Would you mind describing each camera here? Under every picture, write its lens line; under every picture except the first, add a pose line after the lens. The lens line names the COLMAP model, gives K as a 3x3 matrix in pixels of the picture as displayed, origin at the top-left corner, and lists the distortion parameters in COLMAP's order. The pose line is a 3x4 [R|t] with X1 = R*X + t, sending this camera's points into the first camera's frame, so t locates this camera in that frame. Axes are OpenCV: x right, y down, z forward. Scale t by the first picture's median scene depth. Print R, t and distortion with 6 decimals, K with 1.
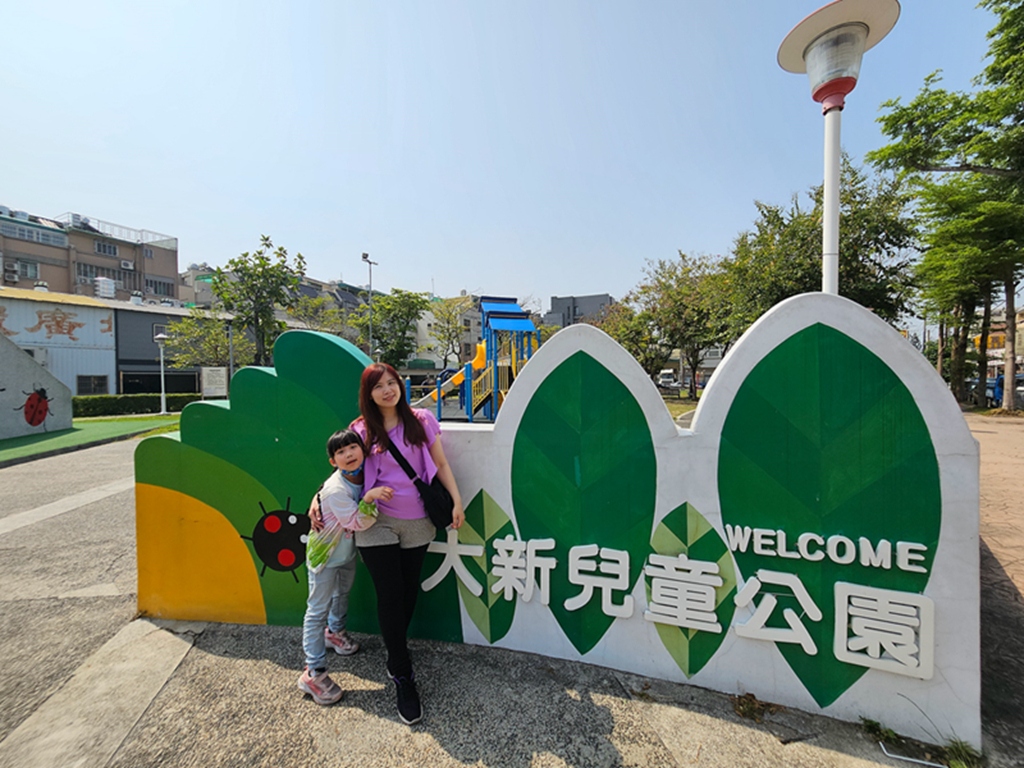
lens RADIAL K [[422.3, 0, 512.0], [0, 422.3, 384.0], [0, 0, 1]] dist [-0.000066, -0.000045]
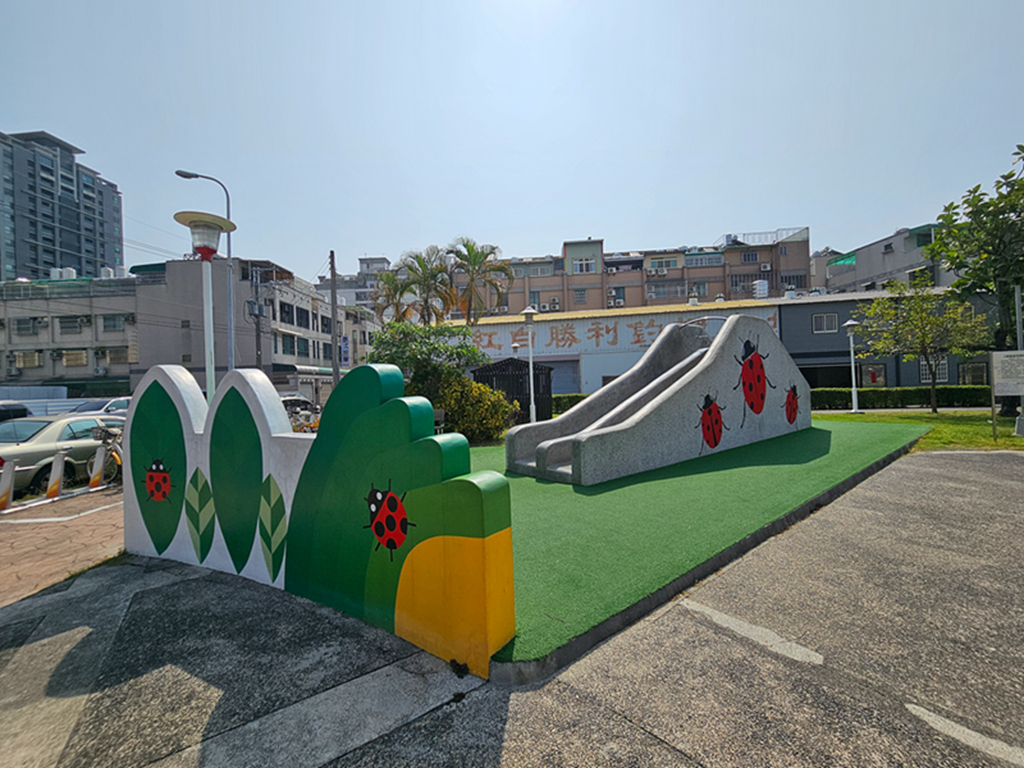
lens RADIAL K [[422.3, 0, 512.0], [0, 422.3, 384.0], [0, 0, 1]] dist [-0.000066, -0.000045]
pose [[0.336473, -0.002706, -0.941689, -0.151365], [0.021802, 0.999750, 0.004918, -0.003634], [0.941441, -0.022185, 0.336448, 0.027562]]
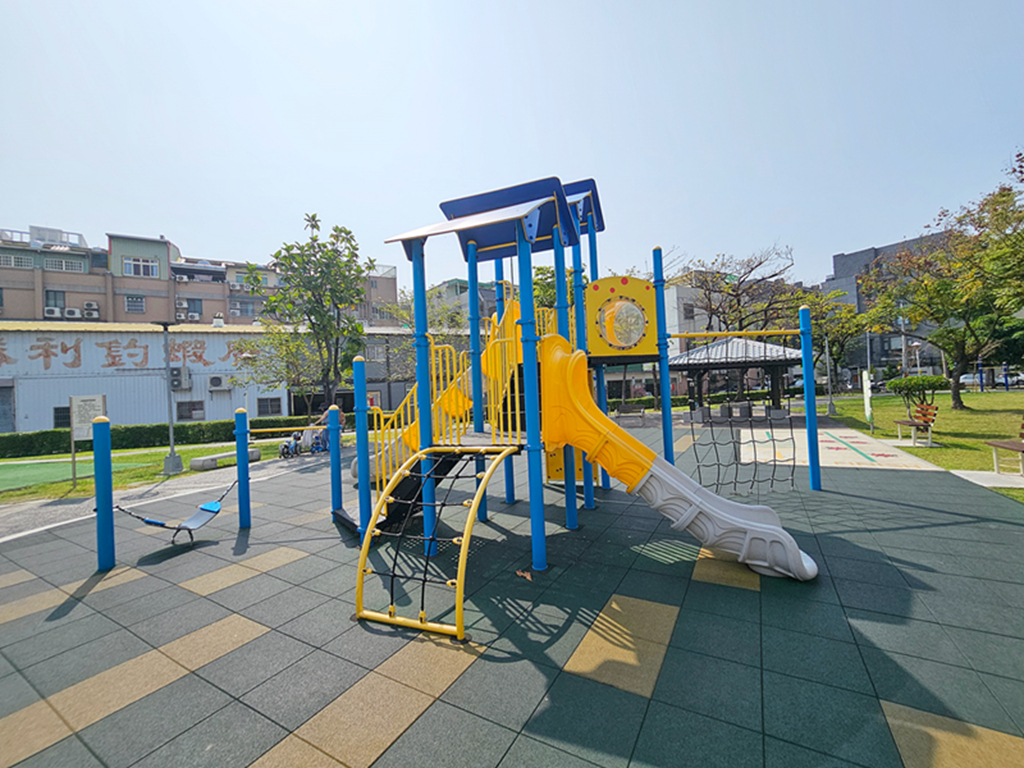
lens RADIAL K [[422.3, 0, 512.0], [0, 422.3, 384.0], [0, 0, 1]] dist [-0.000066, -0.000045]
pose [[0.830469, -0.042463, -0.555444, 0.085288], [0.037937, 0.999087, -0.019658, -0.008138], [0.555772, -0.004746, 0.831321, 0.360279]]
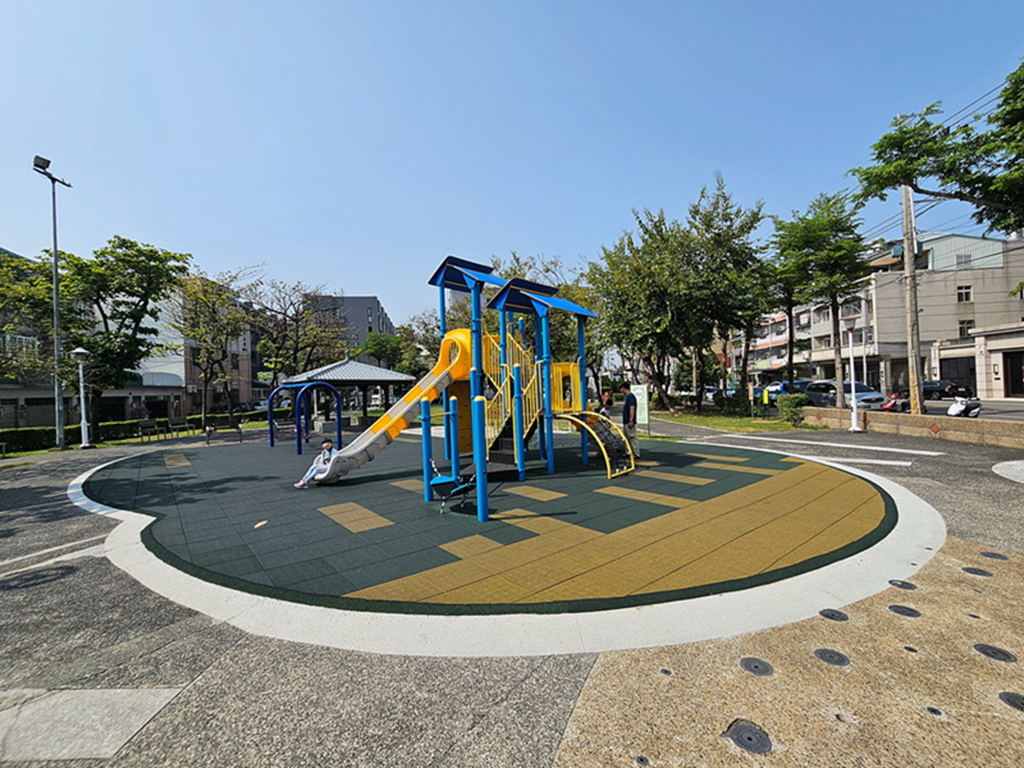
lens RADIAL K [[444.5, 0, 512.0], [0, 444.5, 384.0], [0, 0, 1]] dist [-0.001093, 0.000033]
pose [[0.816199, -0.013203, 0.577620, -0.195494], [0.033288, 0.999153, -0.024199, -0.006156], [-0.576811, 0.038979, 0.815947, 0.246105]]
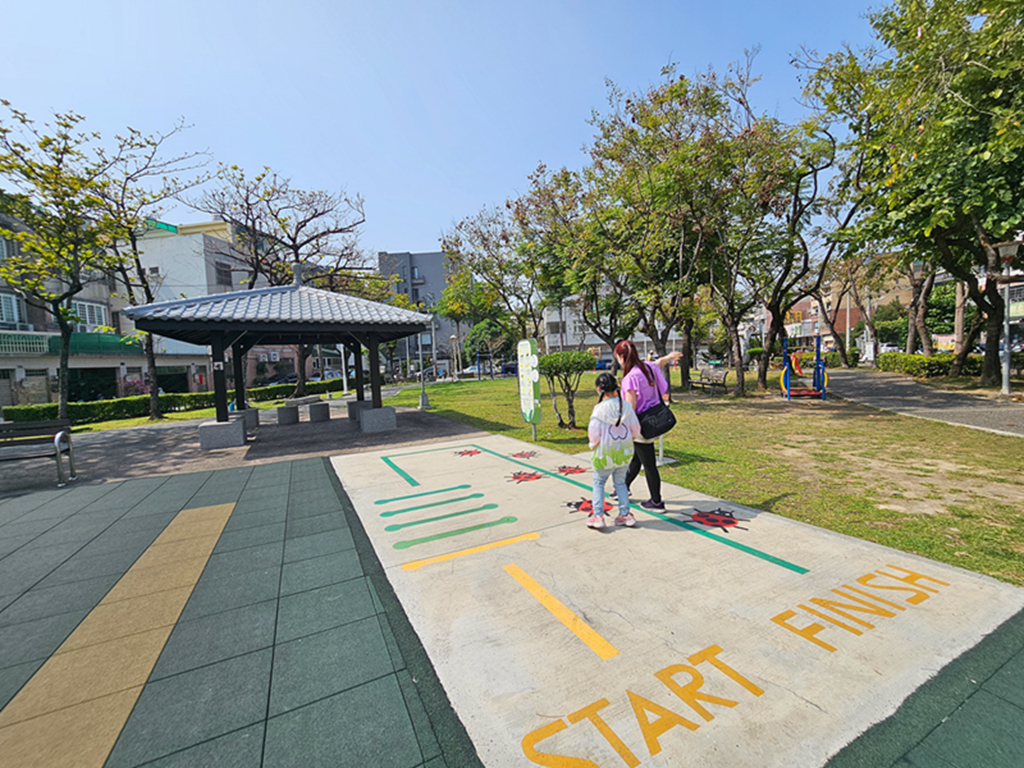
lens RADIAL K [[422.3, 0, 512.0], [0, 422.3, 384.0], [0, 0, 1]] dist [-0.000066, -0.000045]
pose [[0.922489, -0.056899, 0.381806, 0.040047], [0.044830, 0.998176, 0.040438, -0.000591], [-0.383410, -0.020187, 0.923357, 0.646392]]
